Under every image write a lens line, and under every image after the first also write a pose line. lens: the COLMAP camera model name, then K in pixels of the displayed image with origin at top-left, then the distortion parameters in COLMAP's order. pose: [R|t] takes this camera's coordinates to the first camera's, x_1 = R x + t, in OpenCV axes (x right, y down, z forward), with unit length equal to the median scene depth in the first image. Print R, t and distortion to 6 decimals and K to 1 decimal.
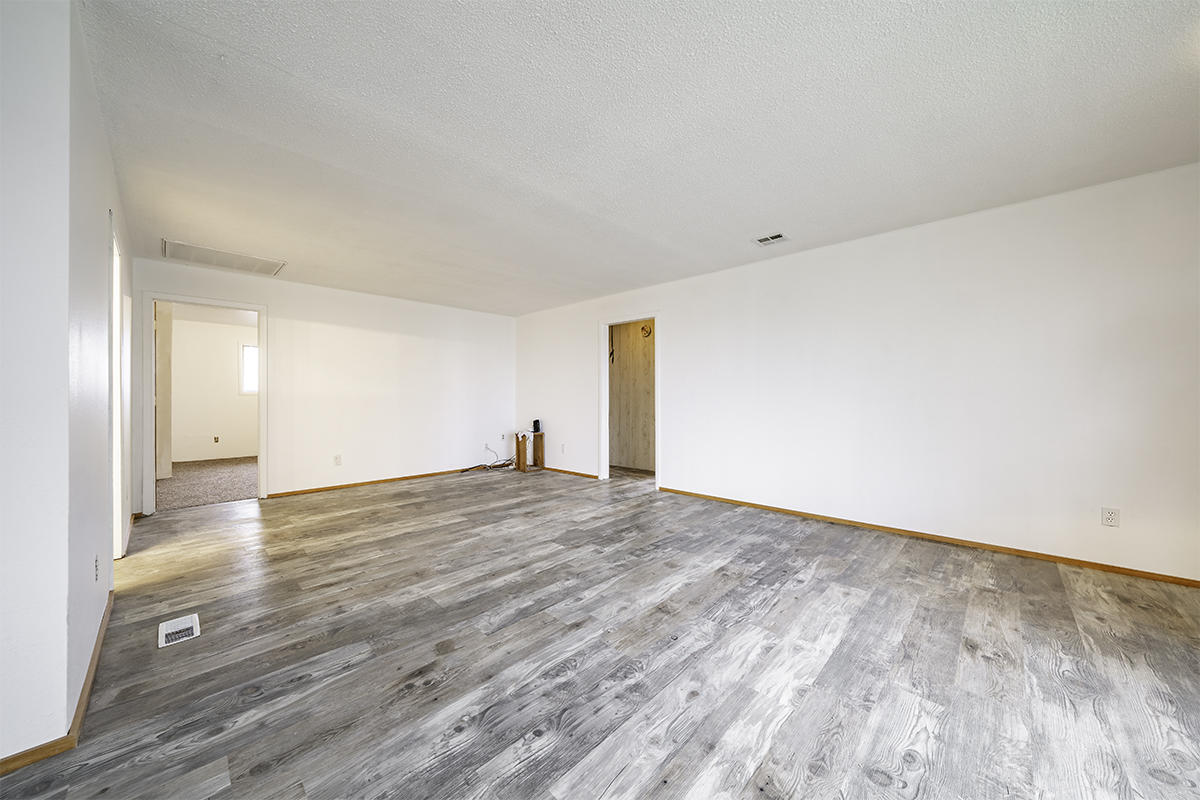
lens RADIAL K [[410.1, 0, 598.4], [0, 410.1, 396.6], [0, 0, 1]] dist [-0.002155, -0.000323]
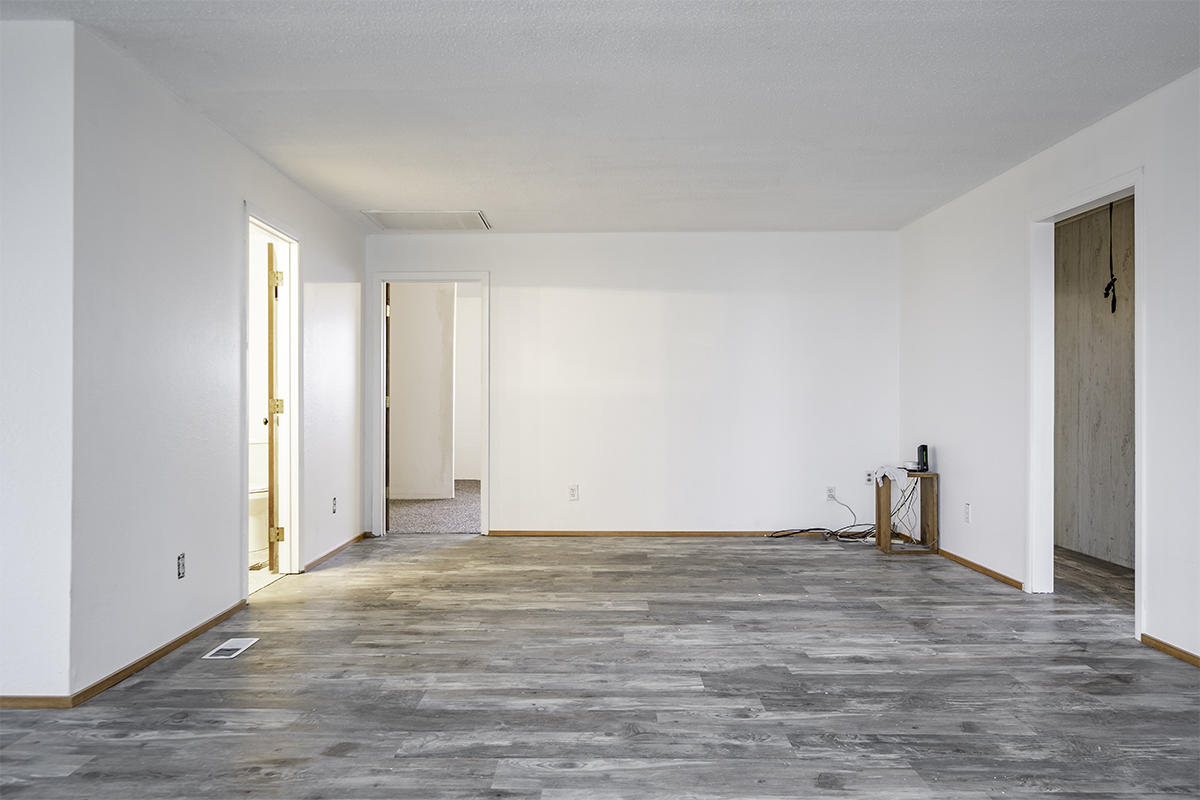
lens RADIAL K [[808.9, 0, 595.5], [0, 808.9, 402.8], [0, 0, 1]] dist [-0.003174, 0.000309]
pose [[0.697581, 0.002903, -0.716500, 0.522218], [0.002055, 0.999980, 0.006052, 0.004336], [0.716503, -0.005694, 0.697561, 0.195125]]
